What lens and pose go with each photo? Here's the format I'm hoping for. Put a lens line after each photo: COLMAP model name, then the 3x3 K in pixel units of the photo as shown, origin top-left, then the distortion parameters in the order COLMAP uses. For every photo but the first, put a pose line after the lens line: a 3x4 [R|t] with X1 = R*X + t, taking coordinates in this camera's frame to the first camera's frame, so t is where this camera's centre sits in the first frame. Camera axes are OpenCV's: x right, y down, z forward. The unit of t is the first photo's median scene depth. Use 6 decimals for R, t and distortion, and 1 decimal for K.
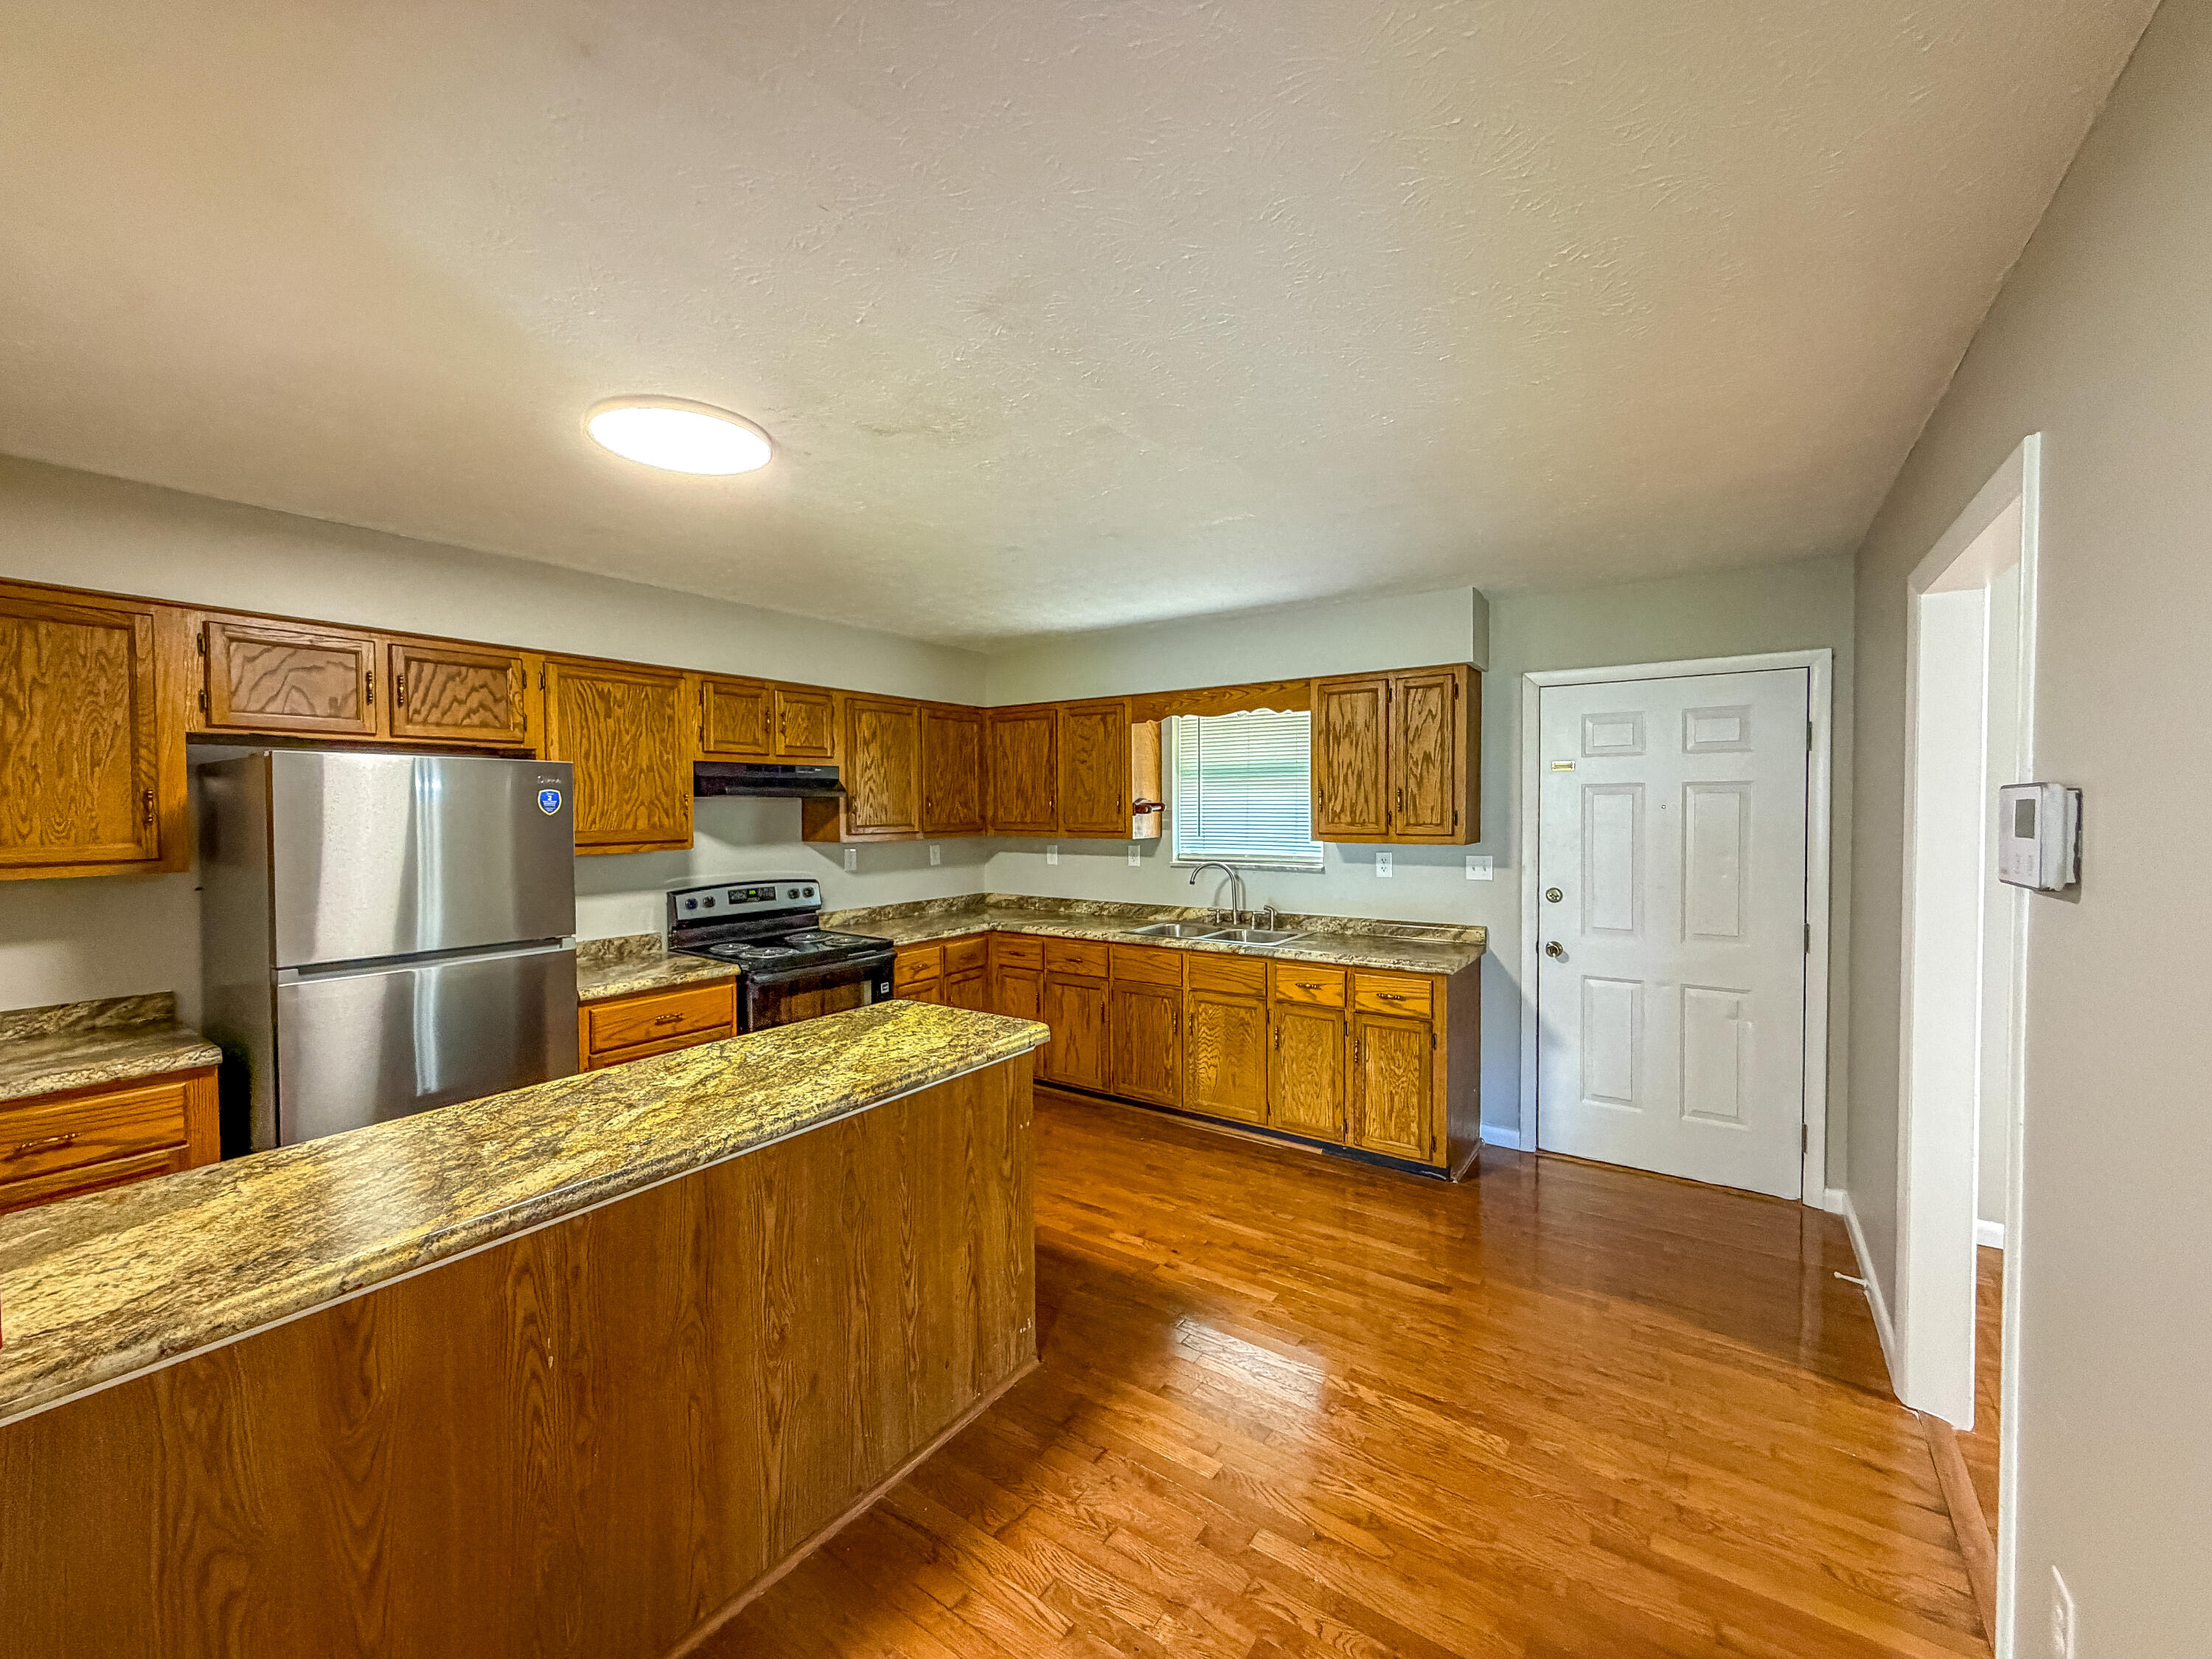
lens RADIAL K [[879.7, 0, 1101.0], [0, 879.7, 830.3], [0, 0, 1]] dist [0.001910, 0.000327]
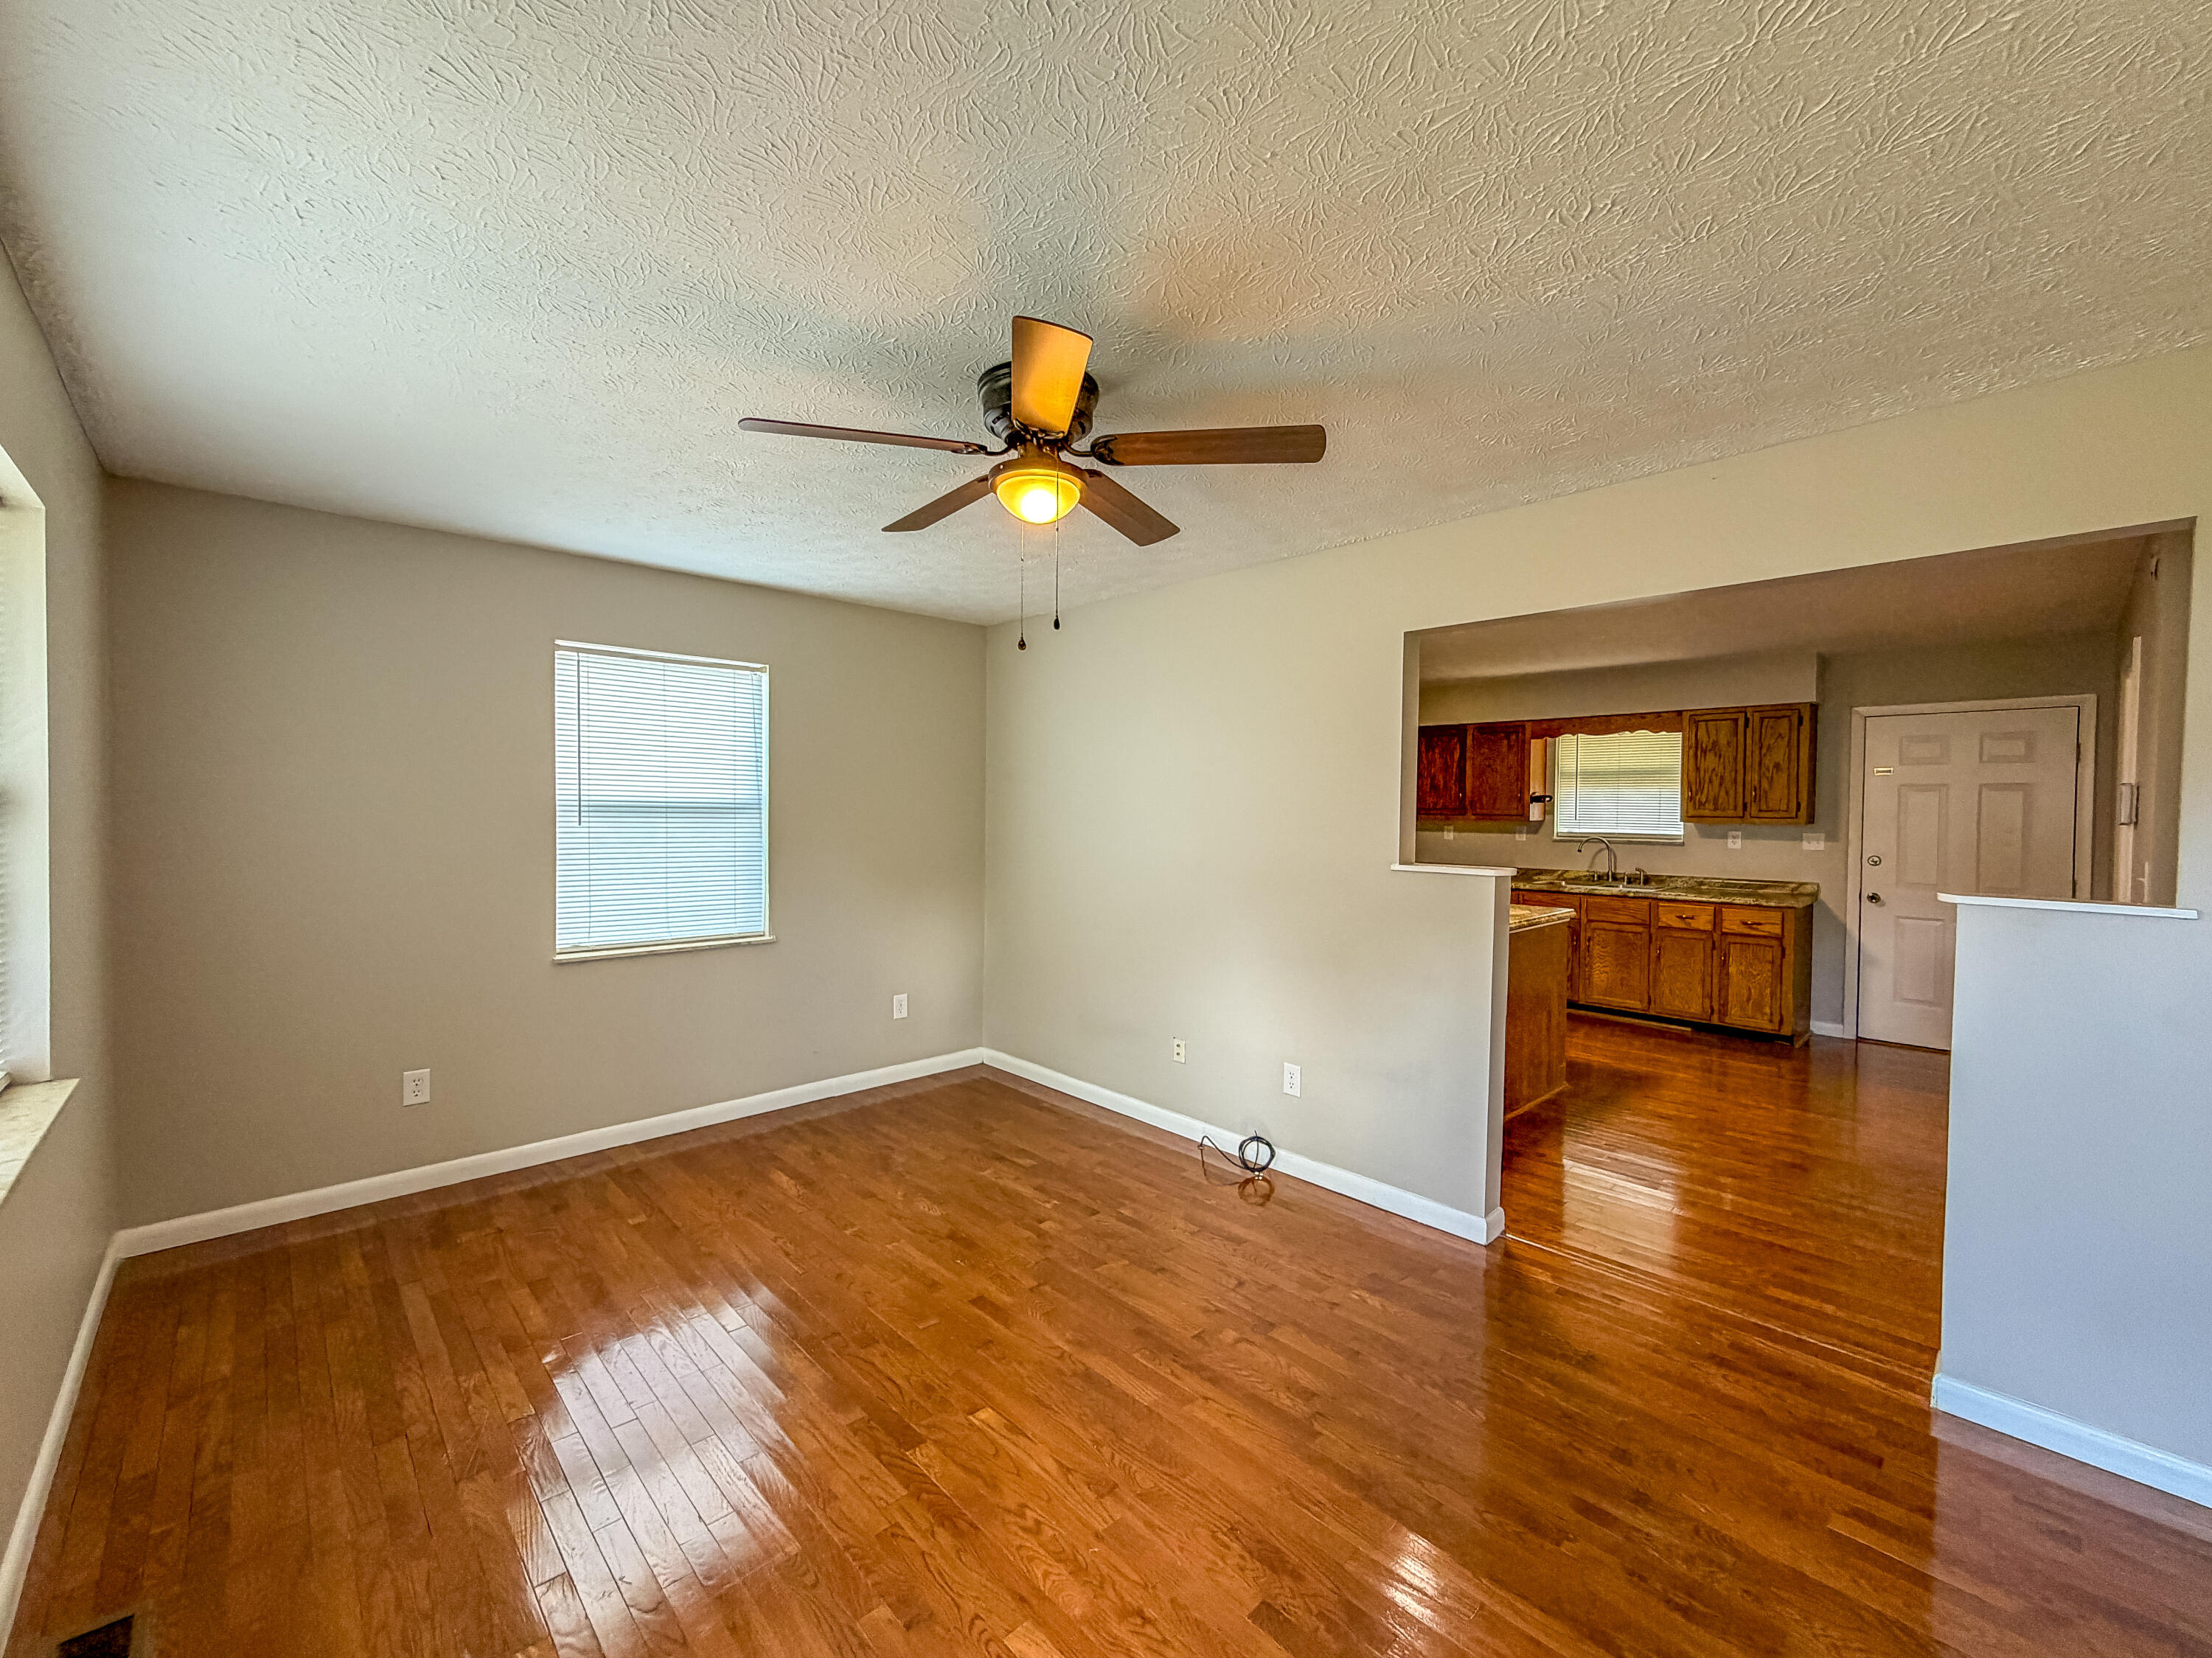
lens RADIAL K [[898.3, 0, 1106.0], [0, 898.3, 829.0], [0, 0, 1]] dist [0.002438, 0.000534]
pose [[0.979664, 0.018236, -0.199816, -0.418641], [-0.018498, 0.999829, 0.000556, 0.043118], [0.199792, 0.003151, 0.979833, -0.687224]]
